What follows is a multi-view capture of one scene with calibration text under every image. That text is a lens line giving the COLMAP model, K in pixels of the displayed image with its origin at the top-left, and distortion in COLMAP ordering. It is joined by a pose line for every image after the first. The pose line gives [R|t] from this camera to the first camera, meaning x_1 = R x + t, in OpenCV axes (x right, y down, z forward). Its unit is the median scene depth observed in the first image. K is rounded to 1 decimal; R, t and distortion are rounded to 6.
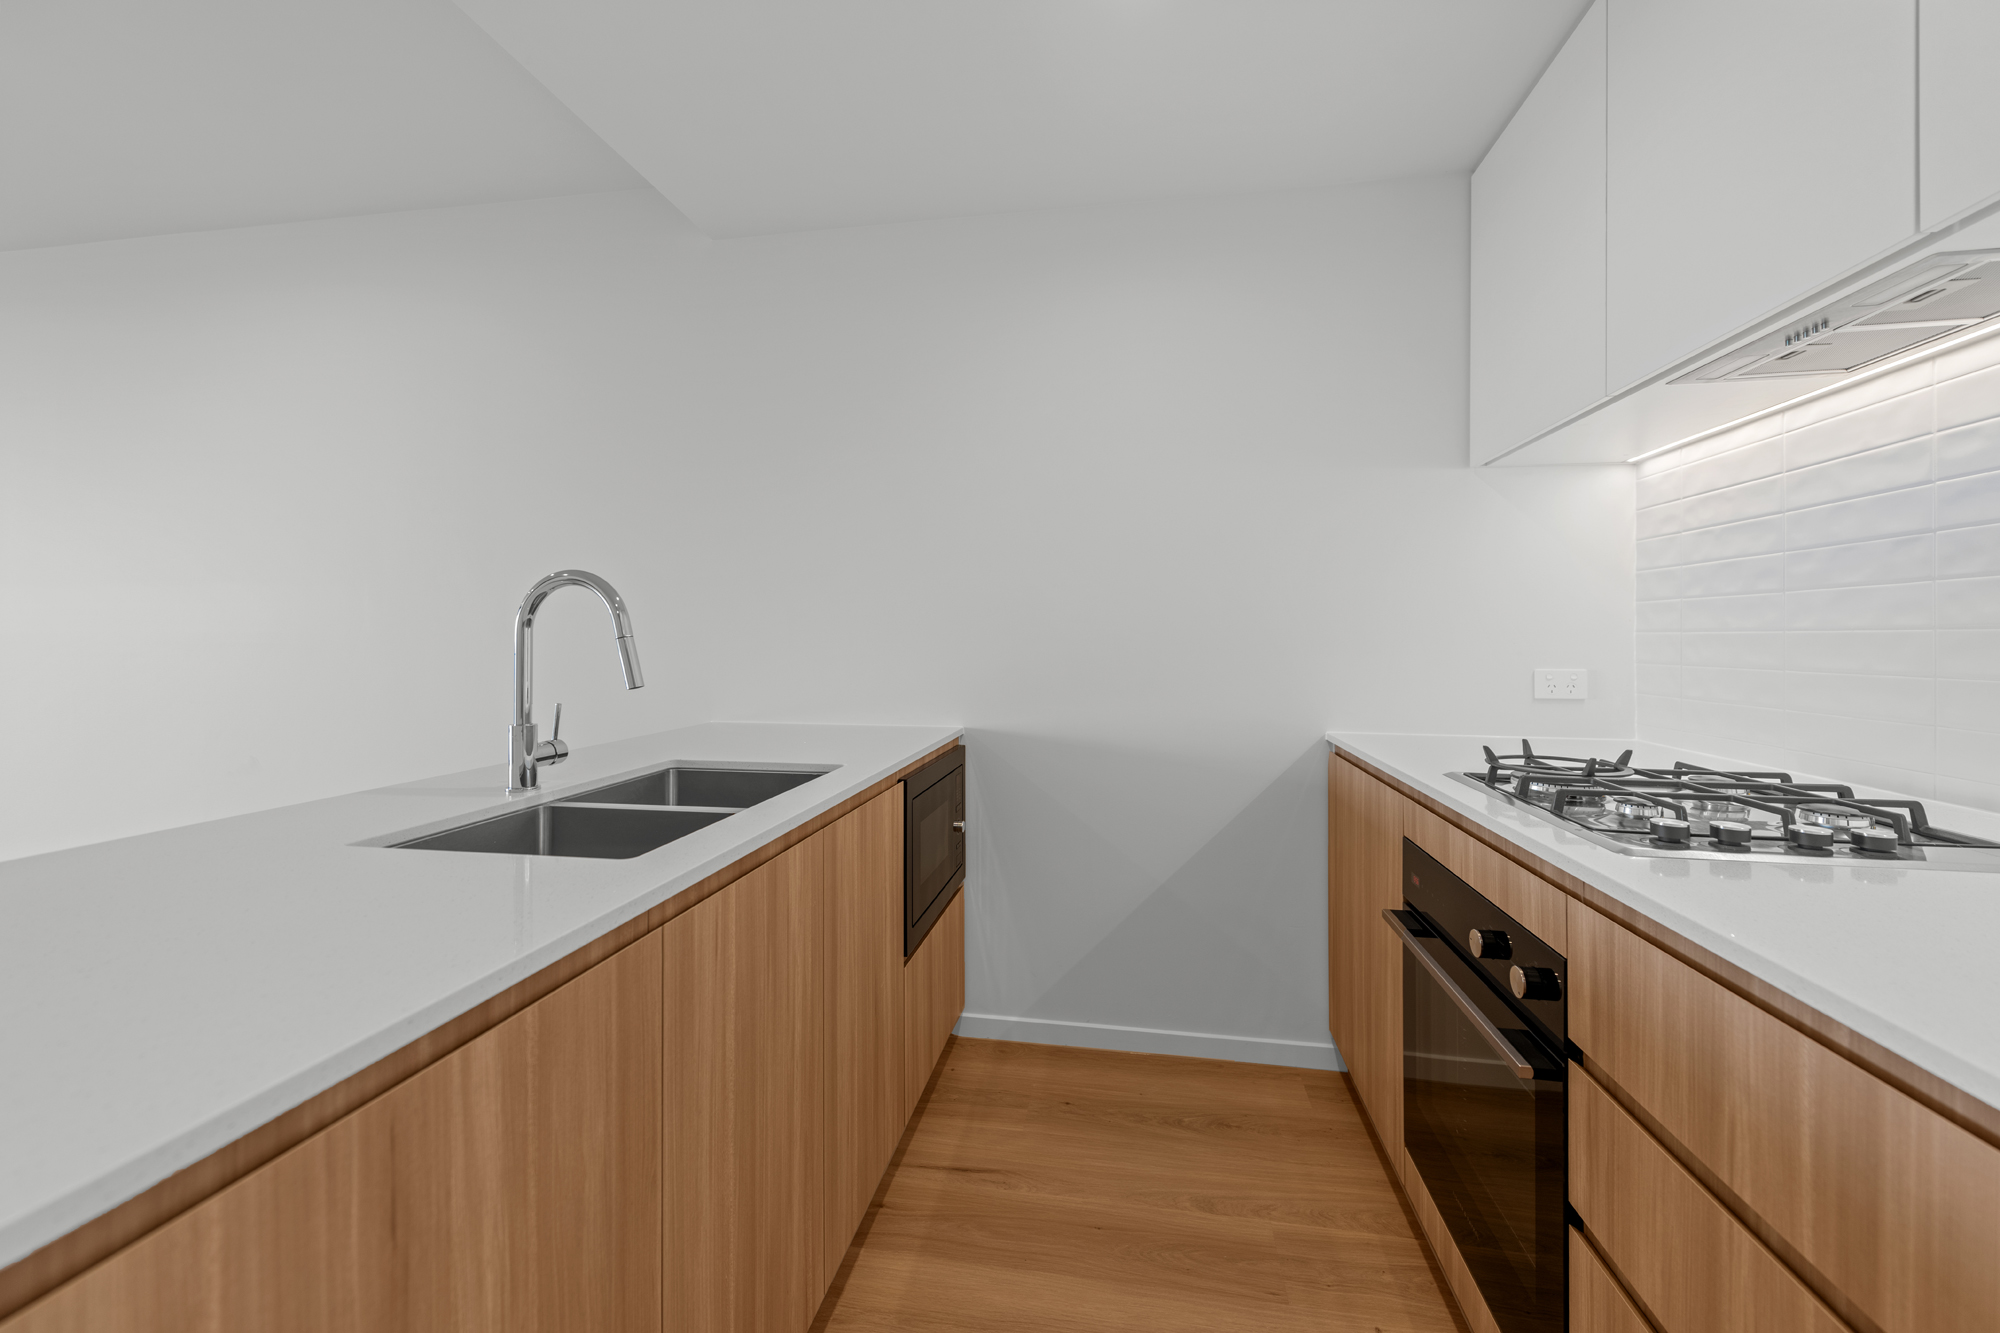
lens RADIAL K [[795.2, 0, 1004.5], [0, 795.2, 636.1], [0, 0, 1]] dist [0.009014, -0.000094]
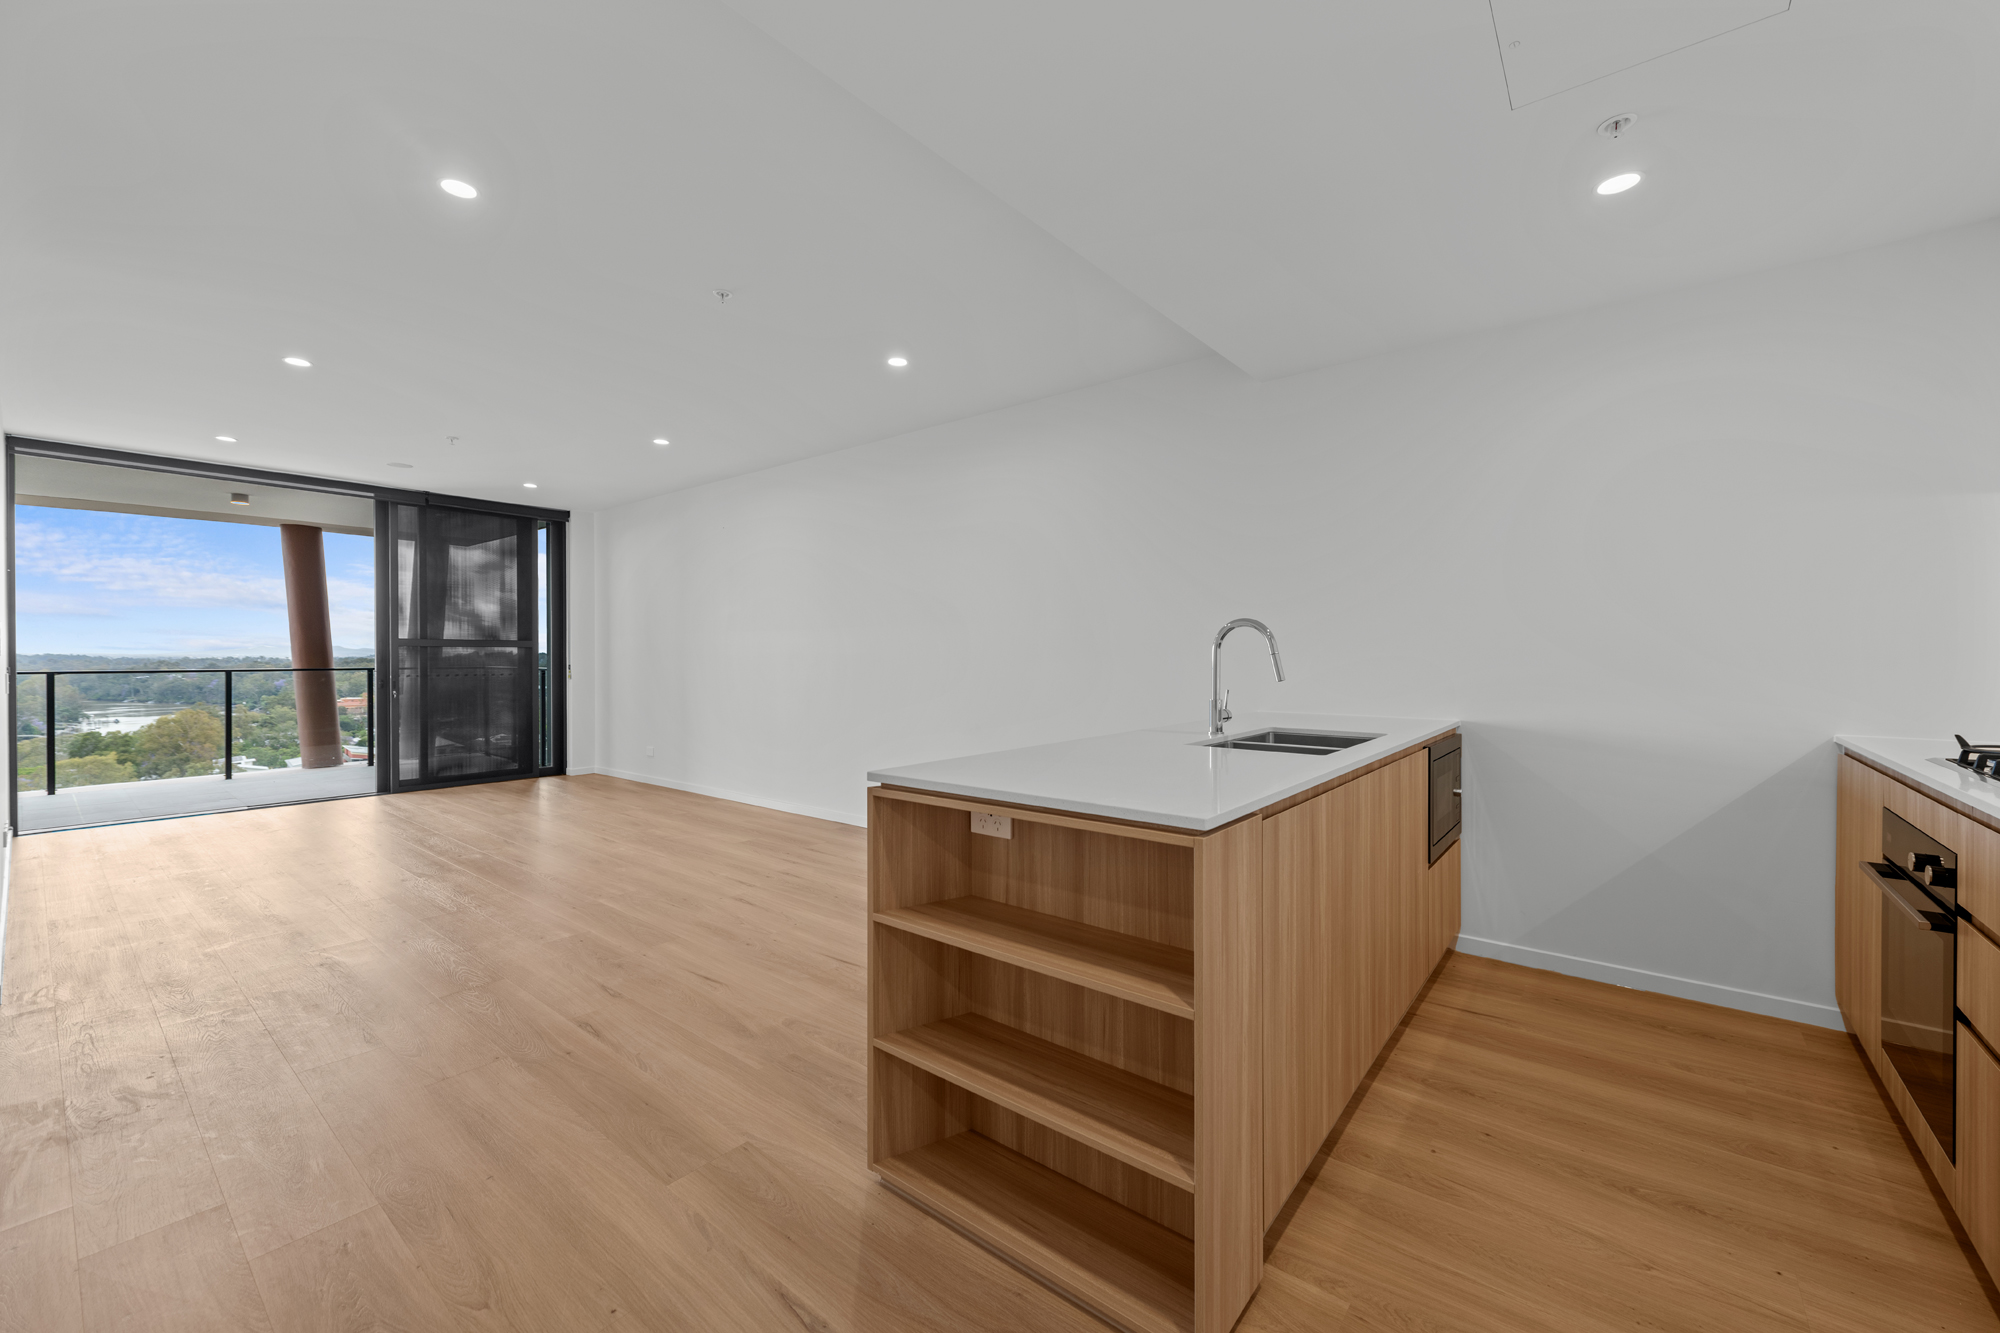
lens RADIAL K [[786.4, 0, 1005.9], [0, 786.4, 659.3], [0, 0, 1]] dist [0.007131, -0.000310]
pose [[0.872841, 0.000798, -0.488004, -0.096337], [0.003926, 0.999955, 0.008656, -0.002743], [0.487989, -0.009471, 0.872799, -0.713592]]
